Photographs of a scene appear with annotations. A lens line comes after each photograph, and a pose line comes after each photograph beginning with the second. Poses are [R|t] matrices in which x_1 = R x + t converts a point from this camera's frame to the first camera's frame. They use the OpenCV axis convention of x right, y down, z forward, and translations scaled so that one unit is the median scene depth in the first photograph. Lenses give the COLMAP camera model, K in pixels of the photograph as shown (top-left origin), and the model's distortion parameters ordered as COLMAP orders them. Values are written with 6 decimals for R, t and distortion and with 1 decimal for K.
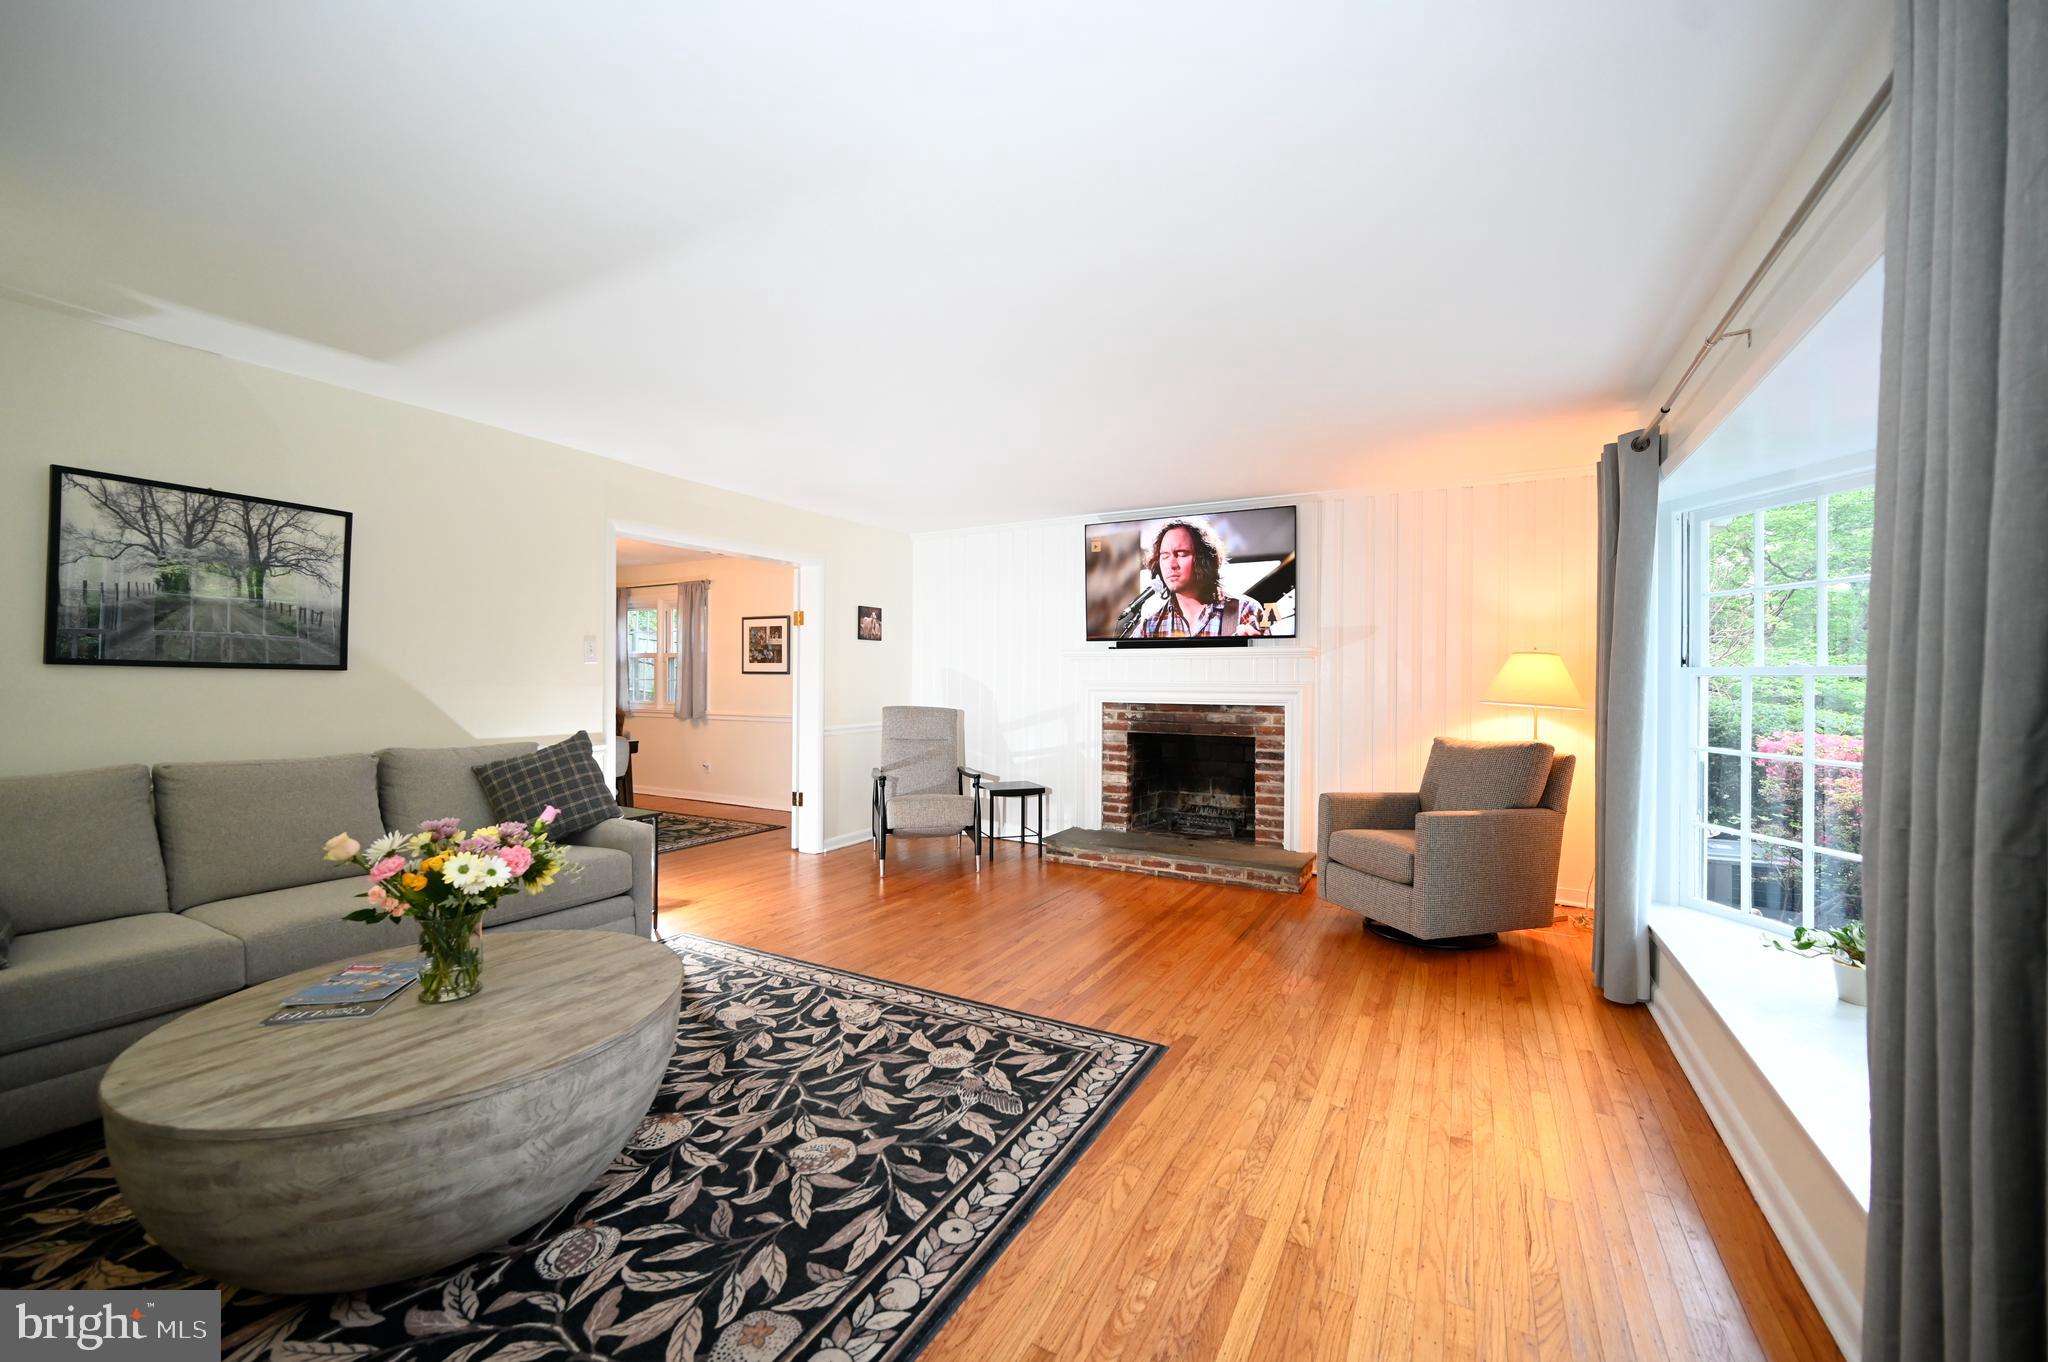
lens RADIAL K [[808.8, 0, 1013.6], [0, 808.8, 678.2], [0, 0, 1]] dist [-0.002375, 0.000542]
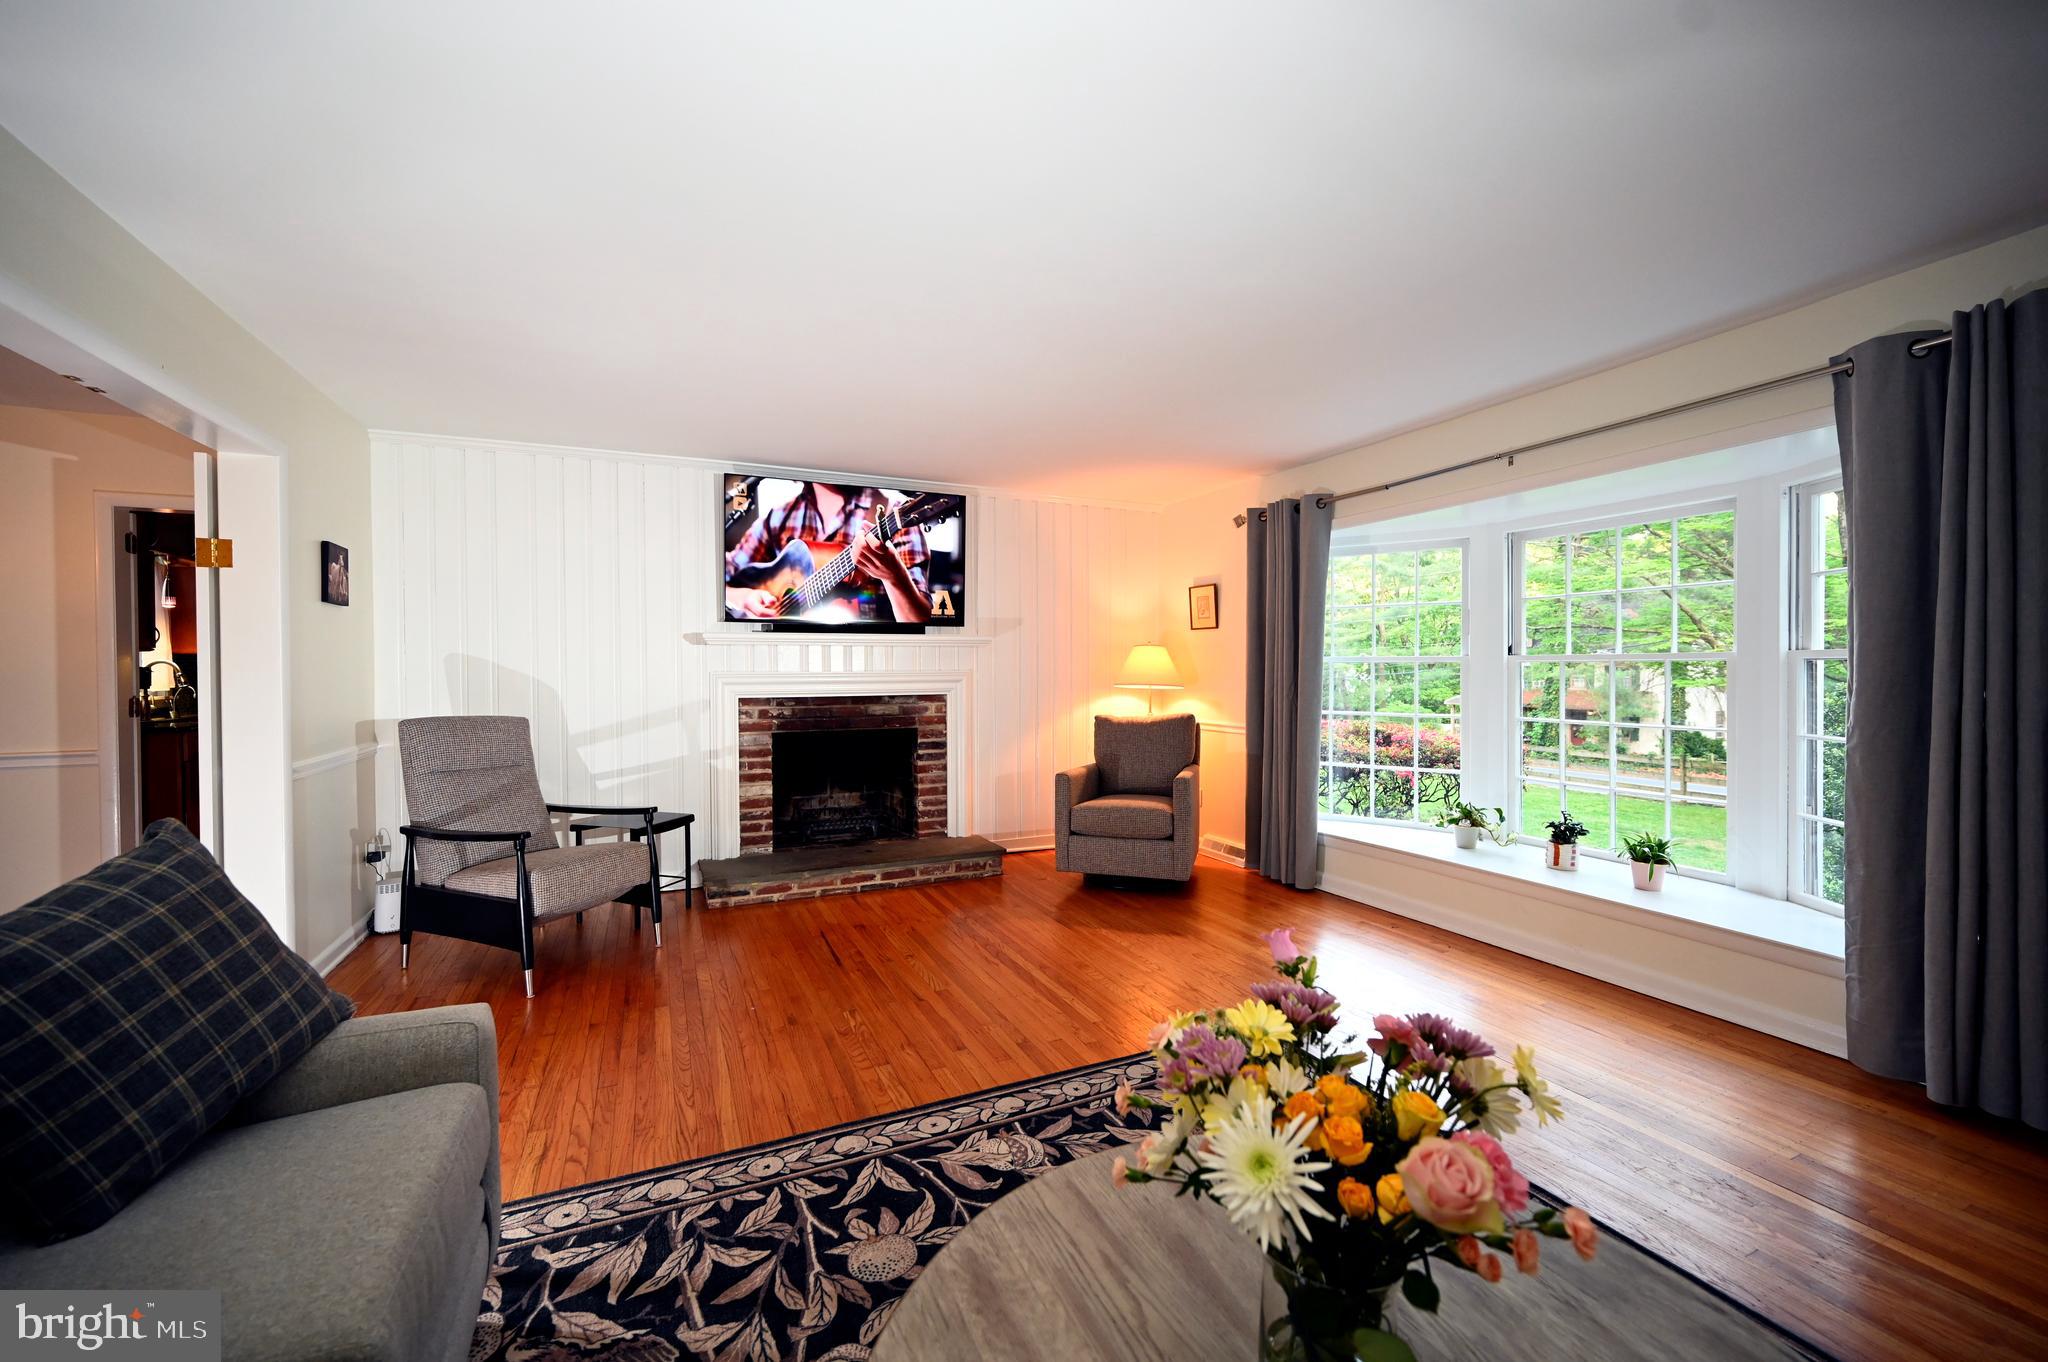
lens RADIAL K [[808.8, 0, 1024.7], [0, 808.8, 680.4], [0, 0, 1]] dist [-0.002375, 0.000542]
pose [[0.588016, -0.019145, 0.808623, -0.414574], [0.008150, 0.999809, 0.017746, 0.000178], [-0.808808, -0.003845, 0.588060, 0.331244]]
